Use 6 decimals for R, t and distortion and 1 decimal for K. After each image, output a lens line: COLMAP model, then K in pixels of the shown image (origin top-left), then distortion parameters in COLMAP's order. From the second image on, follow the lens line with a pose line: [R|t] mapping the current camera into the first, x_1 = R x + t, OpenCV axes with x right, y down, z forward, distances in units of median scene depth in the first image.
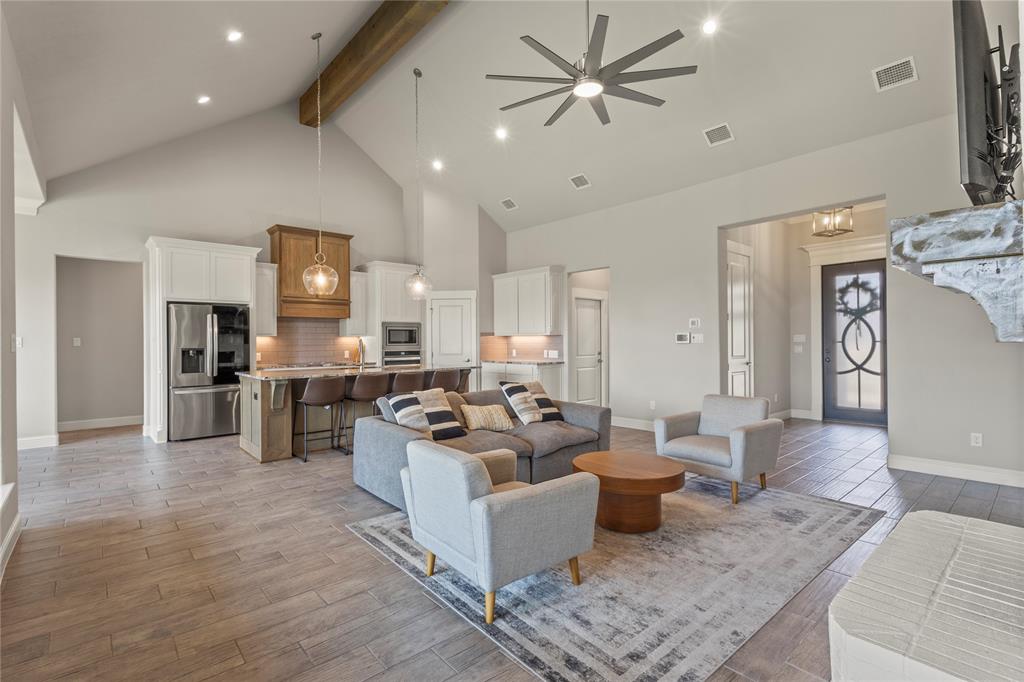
lens RADIAL K [[472.1, 0, 510.3], [0, 472.1, 340.6], [0, 0, 1]] dist [0.004604, 0.000430]
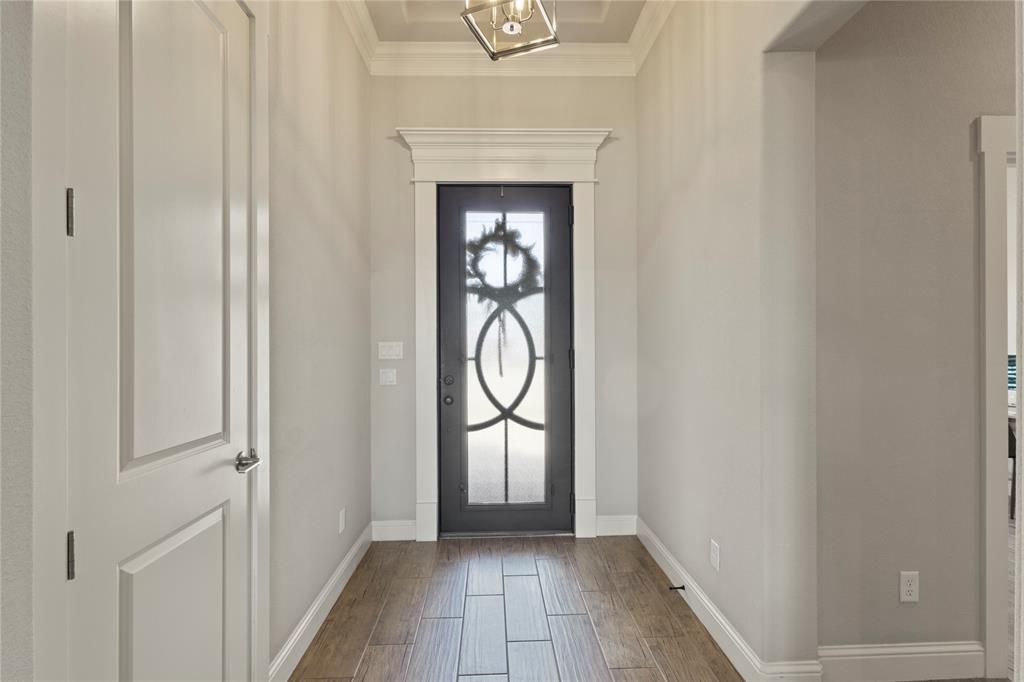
lens RADIAL K [[472.1, 0, 513.3], [0, 472.1, 344.1], [0, 0, 1]] dist [0.004604, 0.000430]
pose [[0.627042, 0.001748, 0.778984, 0.374800], [-0.002638, 0.999997, -0.000120, -0.011734], [-0.778981, -0.001979, 0.627044, 0.694979]]
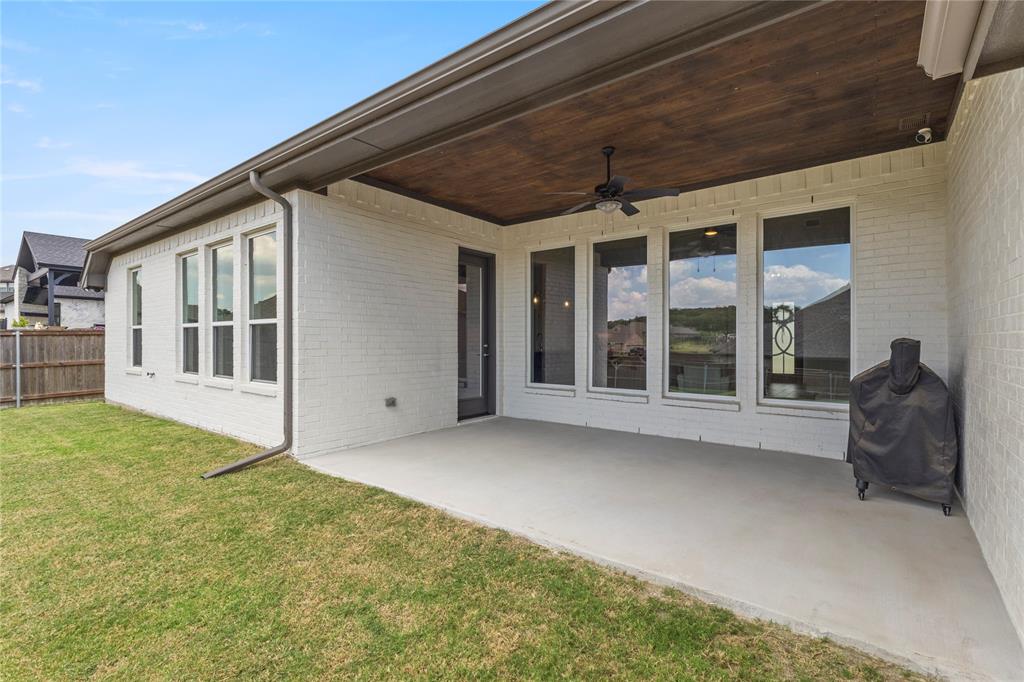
lens RADIAL K [[472.1, 0, 518.3], [0, 472.1, 340.8], [0, 0, 1]] dist [0.004604, 0.000430]
pose [[0.979601, 0.002233, 0.200941, -0.648011], [-0.004244, 0.999945, 0.009579, -0.001055], [-0.200909, -0.010236, 0.979556, -0.600059]]
